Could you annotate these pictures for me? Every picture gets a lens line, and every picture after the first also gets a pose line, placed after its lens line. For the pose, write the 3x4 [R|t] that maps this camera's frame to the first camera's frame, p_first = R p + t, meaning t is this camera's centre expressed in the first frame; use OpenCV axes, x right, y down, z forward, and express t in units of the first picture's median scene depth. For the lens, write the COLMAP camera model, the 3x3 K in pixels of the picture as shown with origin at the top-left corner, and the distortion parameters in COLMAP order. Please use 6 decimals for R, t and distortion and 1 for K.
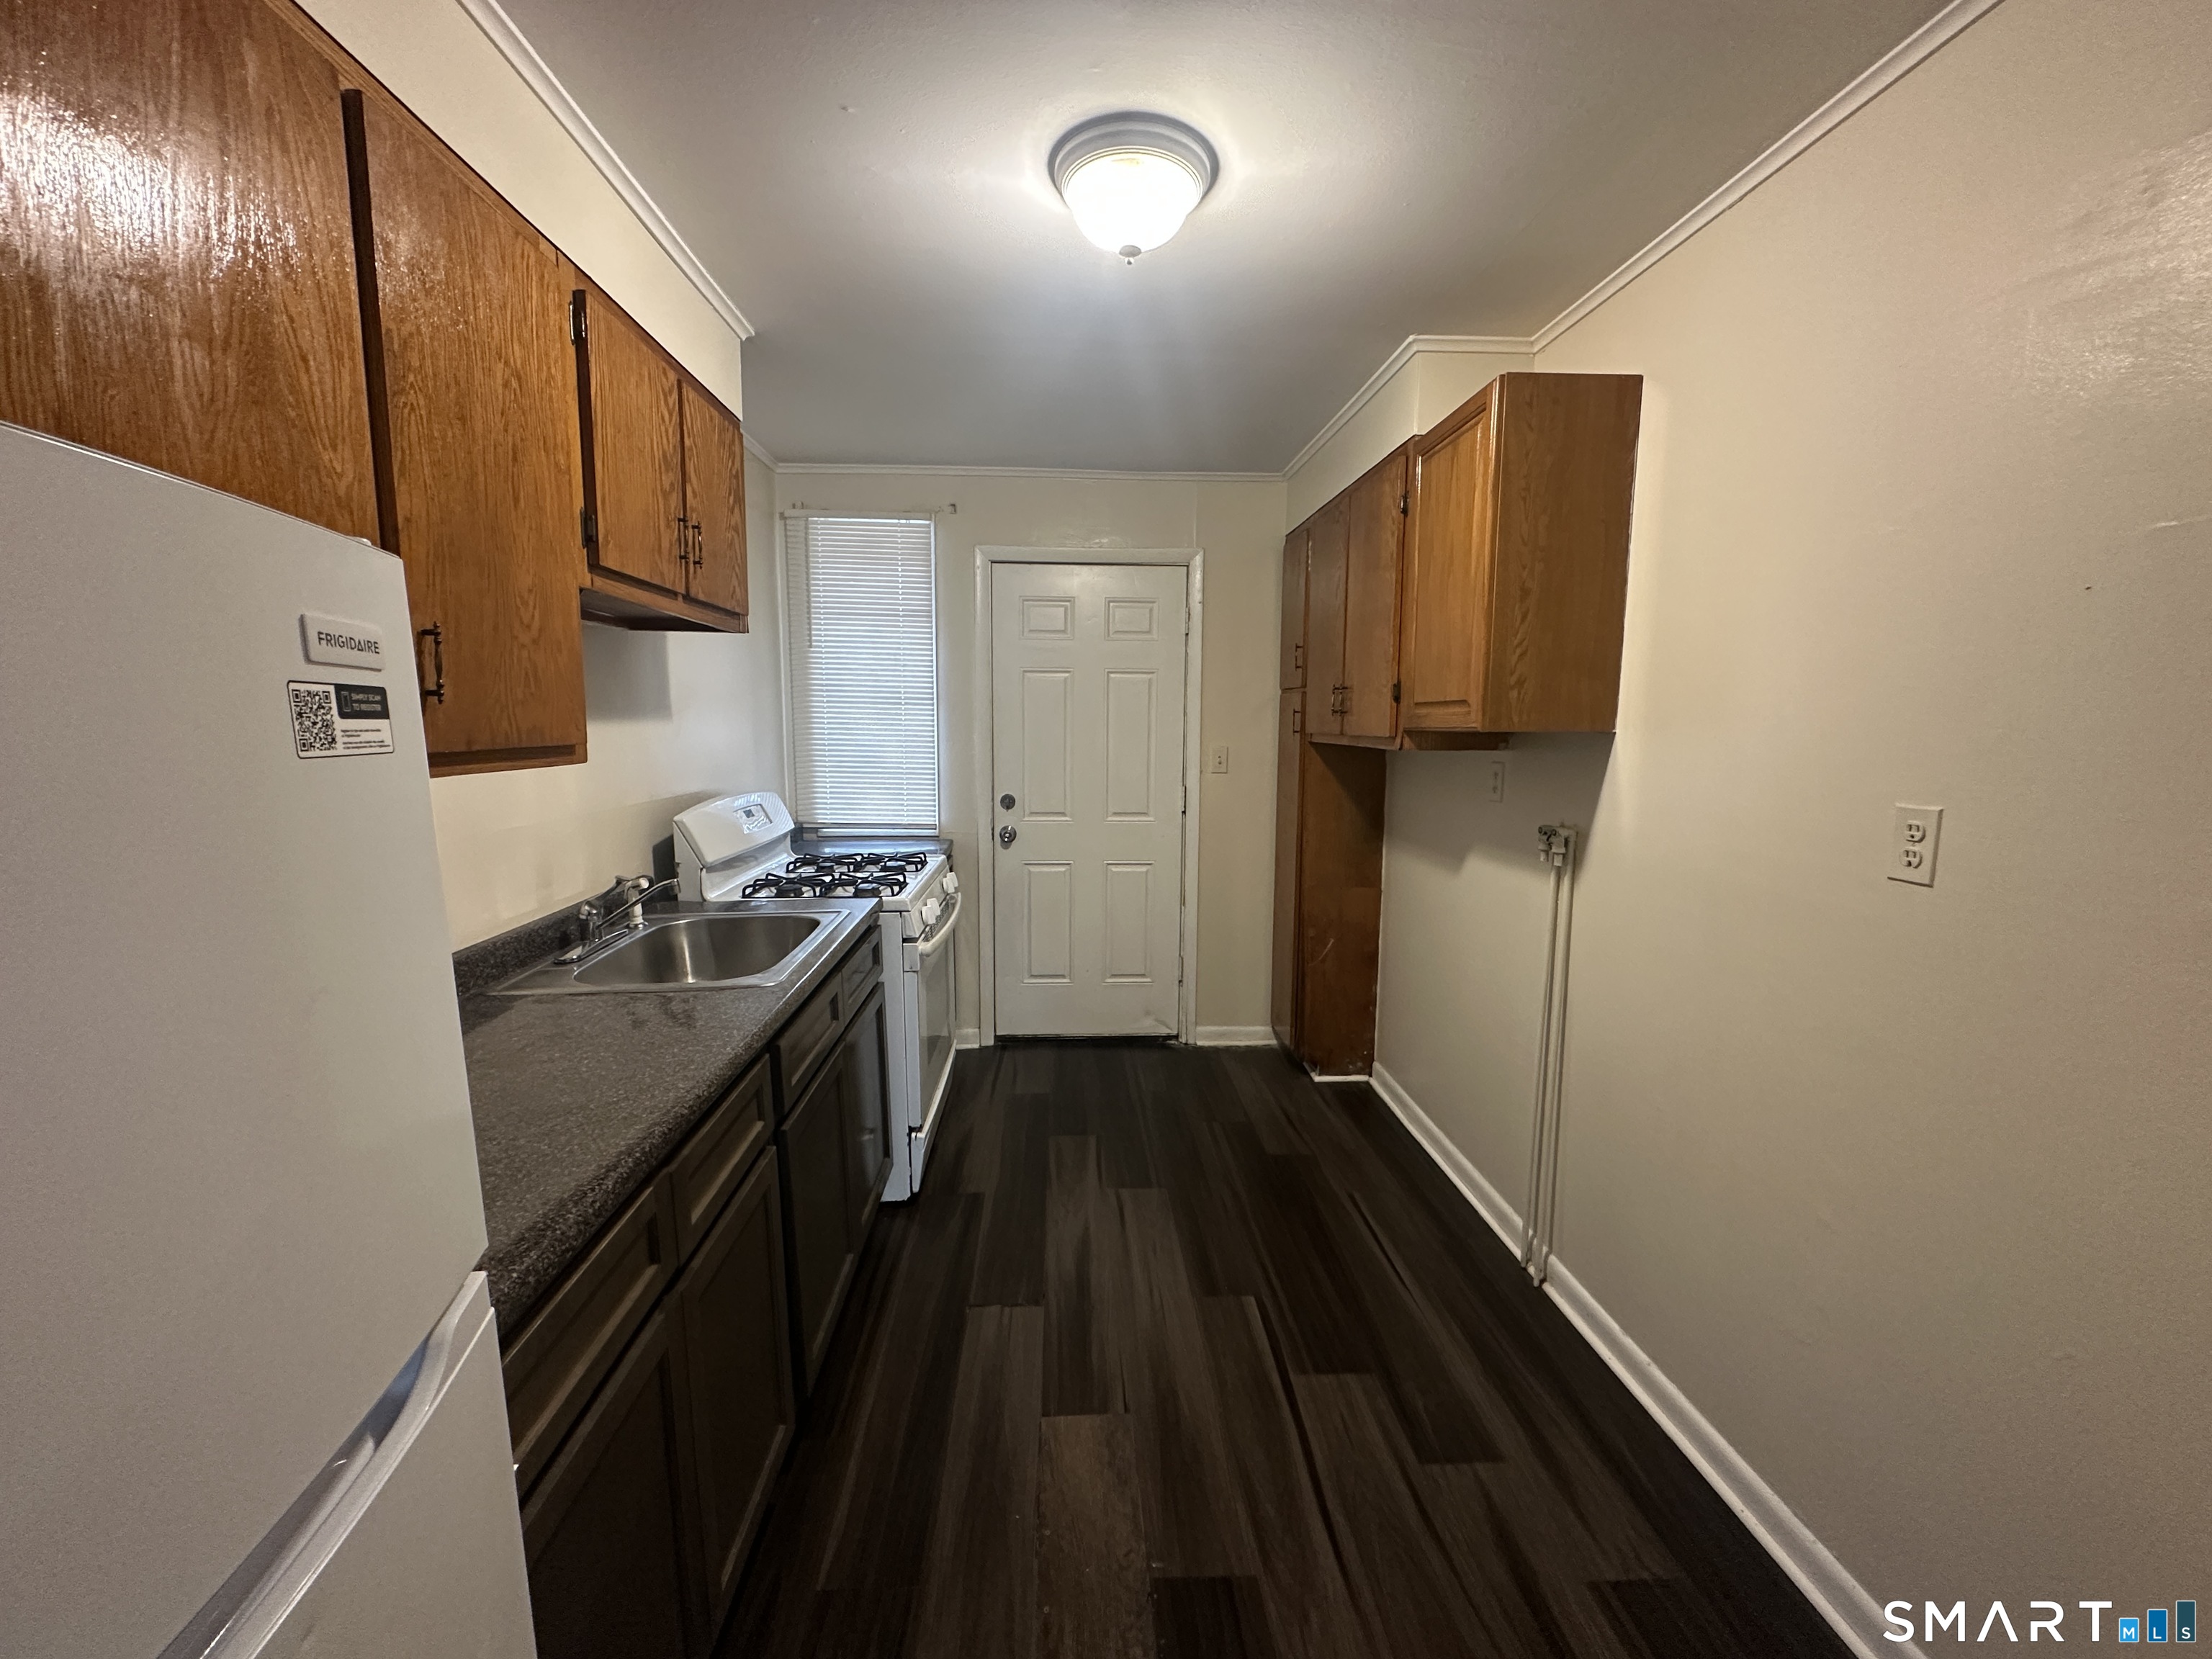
lens RADIAL K [[881.0, 0, 1106.0], [0, 881.0, 829.5], [0, 0, 1]] dist [0.000275, 0.000352]
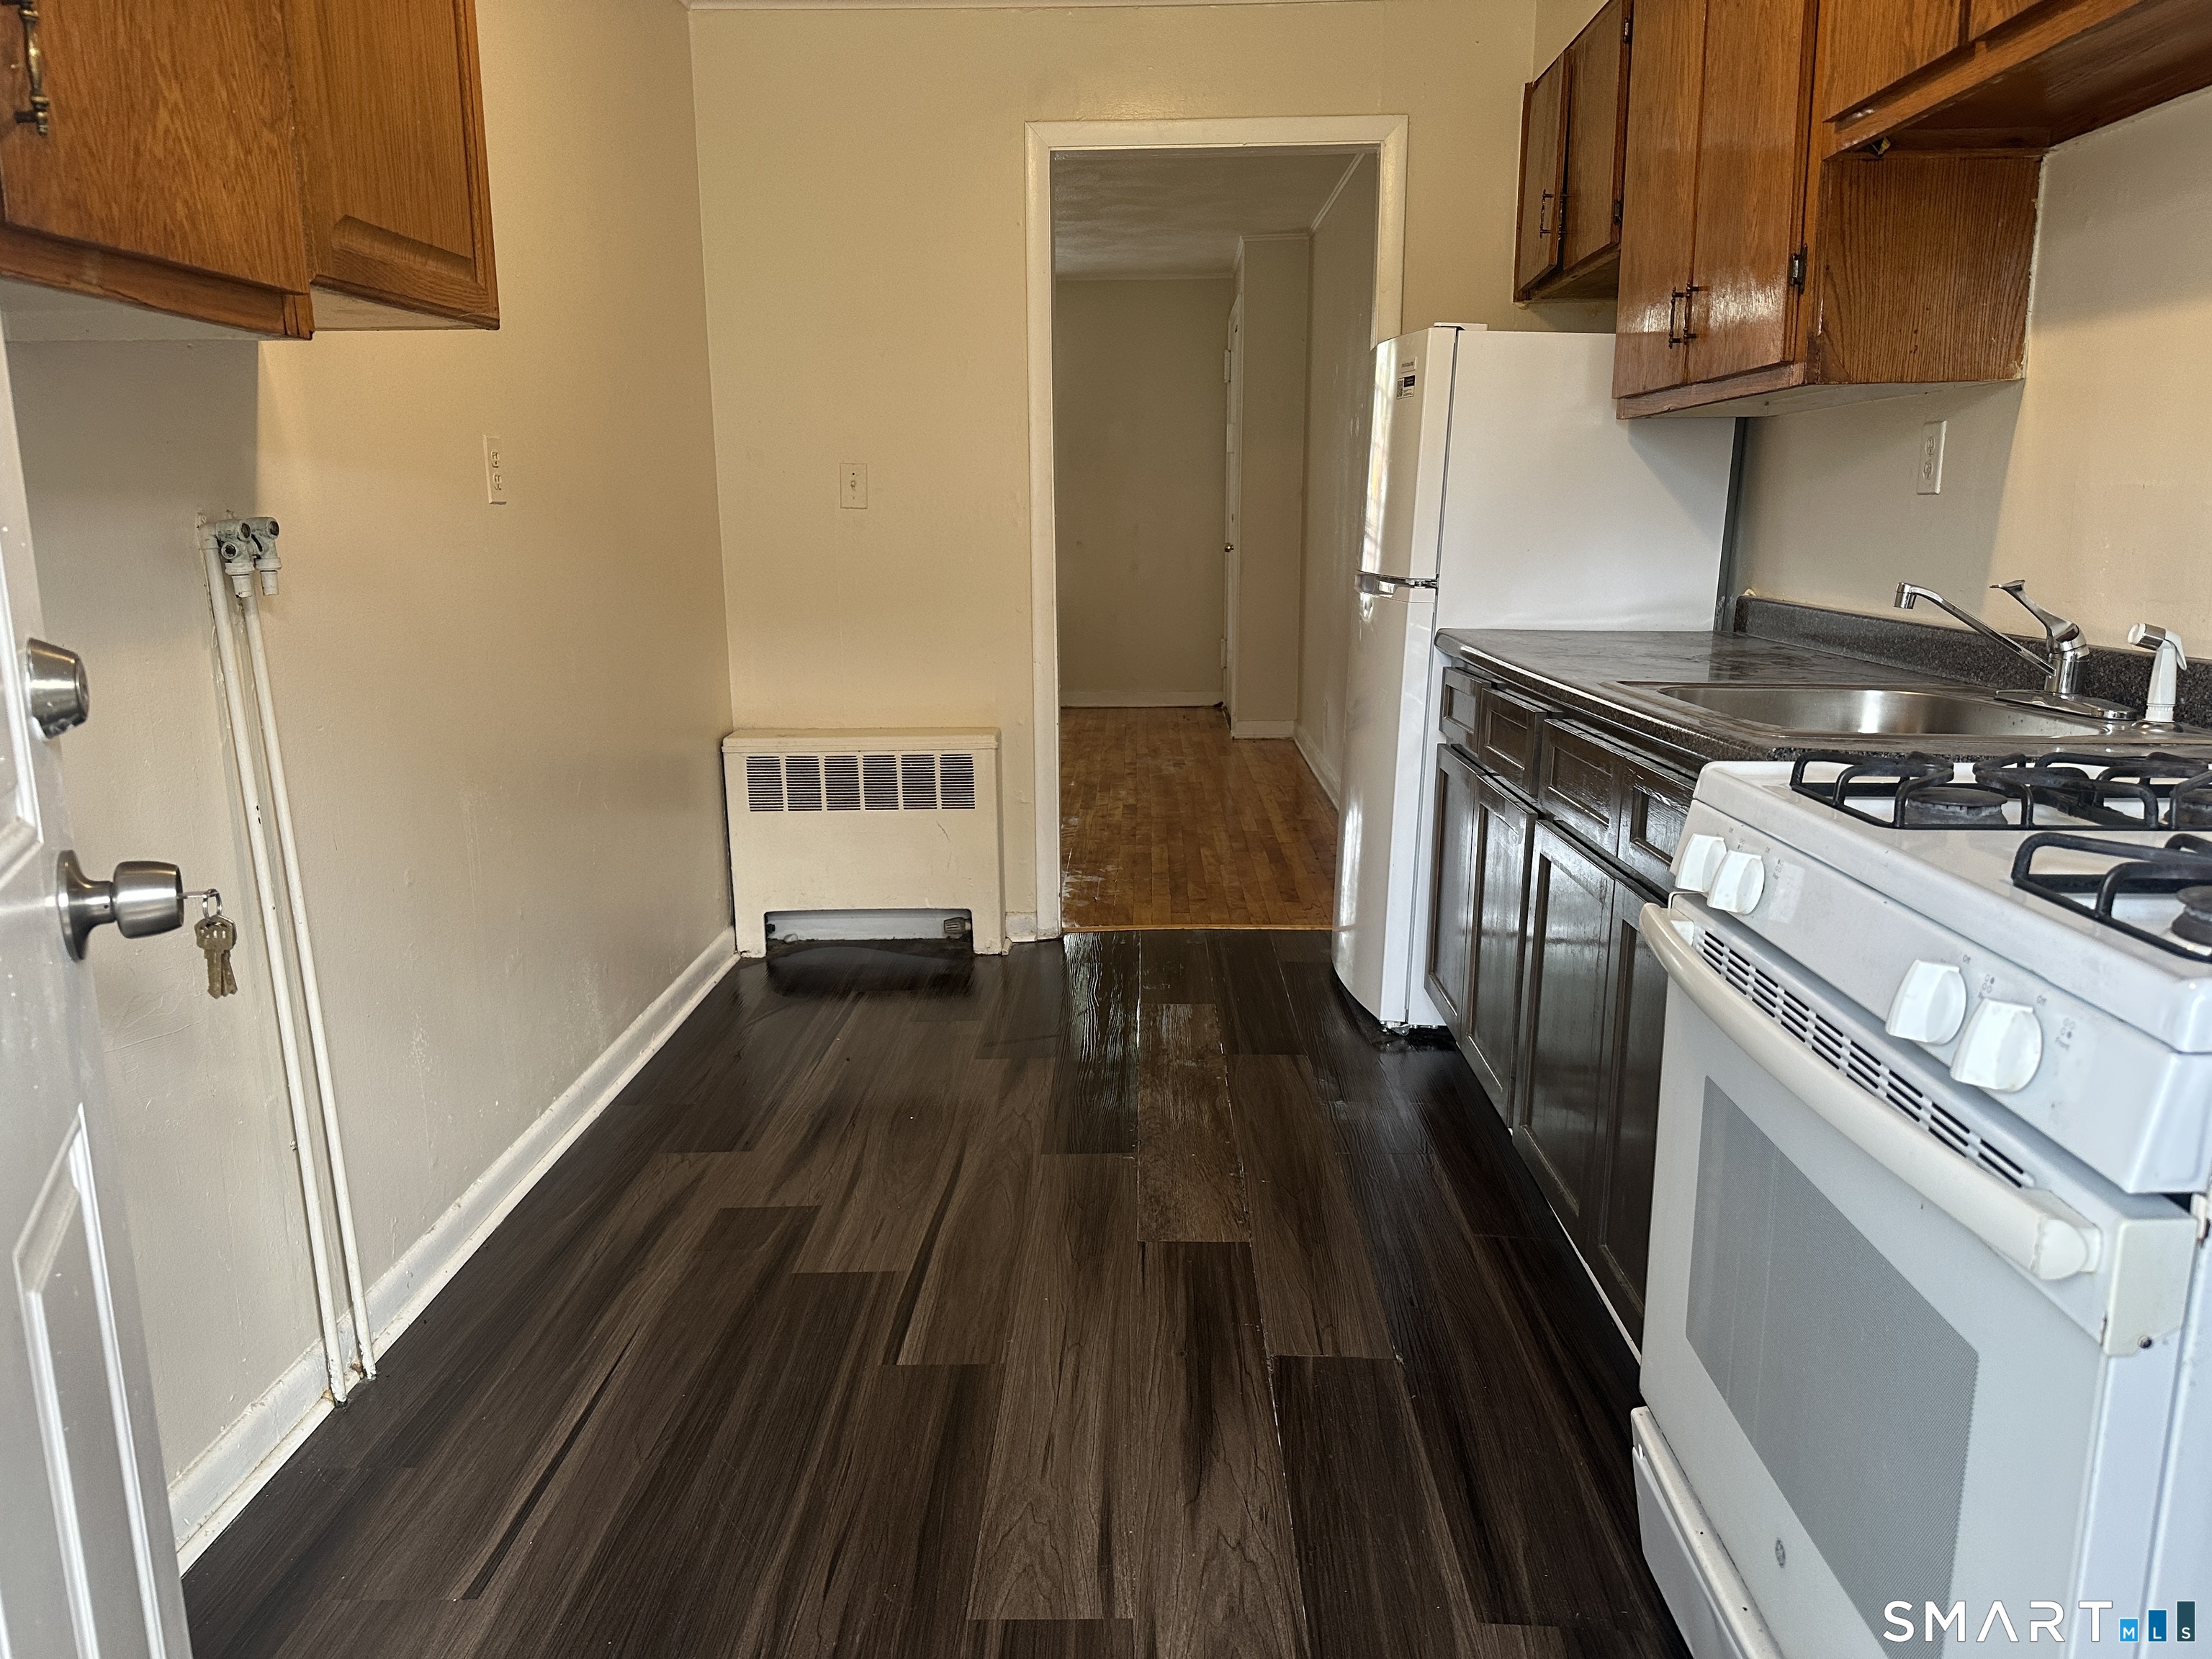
lens RADIAL K [[1554.2, 0, 1106.0], [0, 1554.2, 829.5], [0, 0, 1]] dist [0.003685, 0.000360]
pose [[-0.996849, -0.012678, 0.078307, -0.041722], [0.012903, 0.948086, 0.317752, -0.115579], [-0.078270, 0.317761, -0.944935, 1.910855]]
